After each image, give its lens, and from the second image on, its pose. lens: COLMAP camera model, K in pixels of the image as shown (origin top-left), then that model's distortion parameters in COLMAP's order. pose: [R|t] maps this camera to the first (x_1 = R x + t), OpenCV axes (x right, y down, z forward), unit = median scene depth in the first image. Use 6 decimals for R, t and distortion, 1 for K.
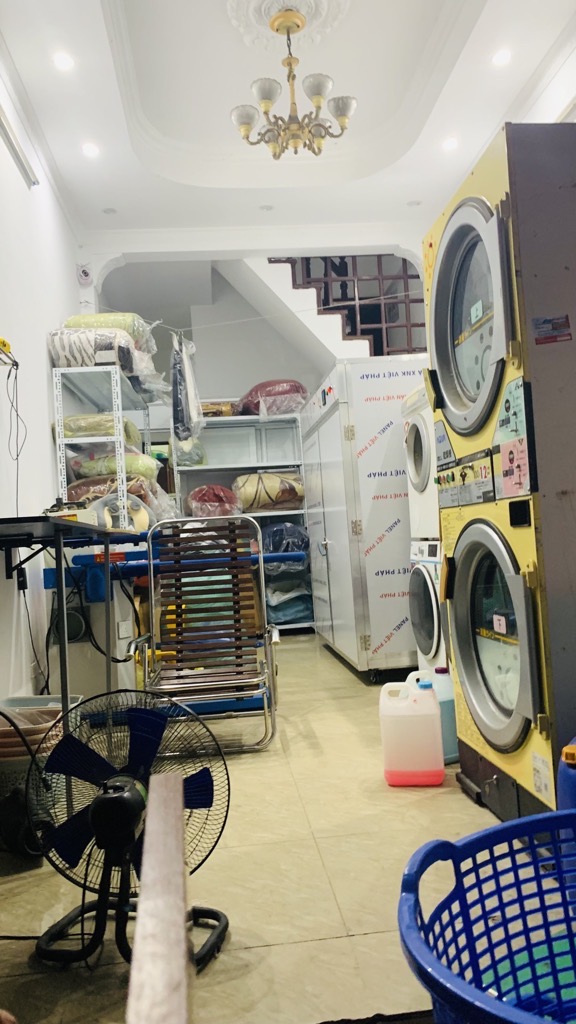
lens RADIAL K [[796.9, 0, 293.4], [0, 796.9, 519.7], [0, 0, 1]] dist [0.028406, -0.049599]
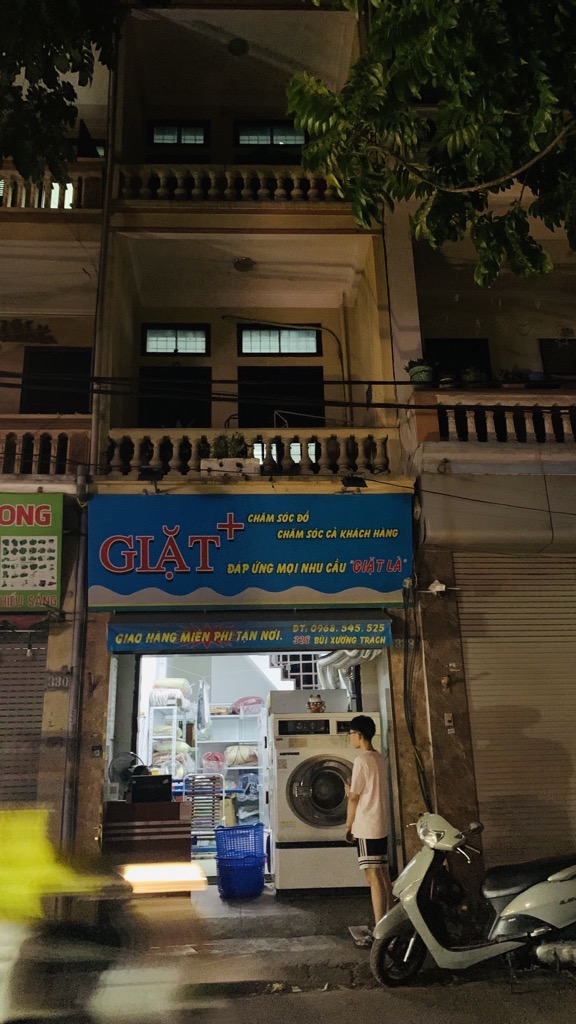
lens RADIAL K [[795.4, 0, 281.0], [0, 795.4, 505.6], [0, 0, 1]] dist [0.085484, 0.000803]
pose [[0.998084, 0.024708, -0.056732, 0.281815], [-0.040464, 0.954237, -0.296300, -0.072880], [0.046815, 0.298027, 0.953409, -1.874814]]
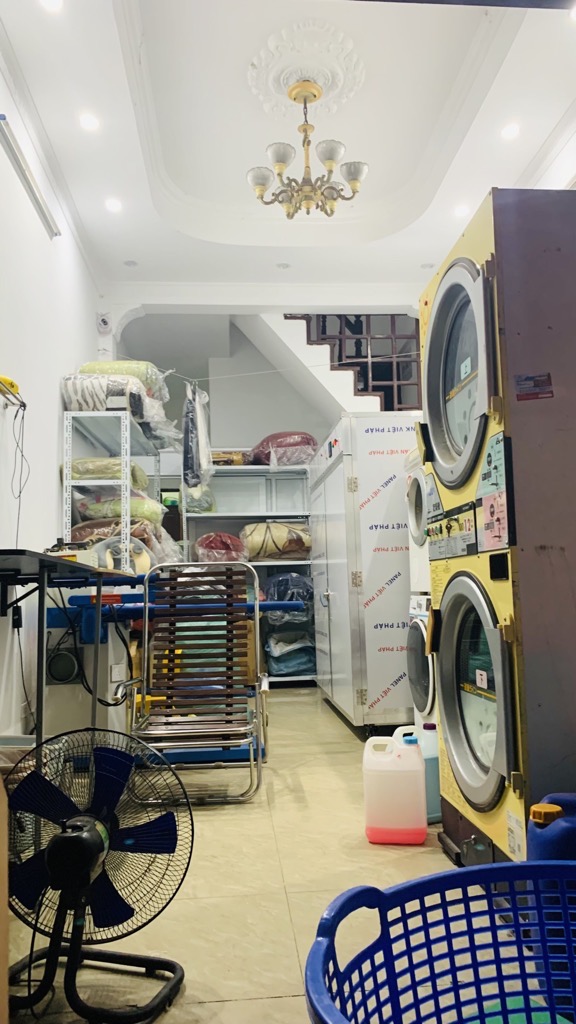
lens RADIAL K [[796.9, 0, 298.1], [0, 796.9, 516.8], [0, 0, 1]] dist [0.028406, -0.049599]
pose [[0.999127, 0.037478, -0.018476, 0.024735], [-0.038683, 0.996806, -0.069868, 0.004982], [0.015798, 0.070522, 0.997385, -0.003102]]
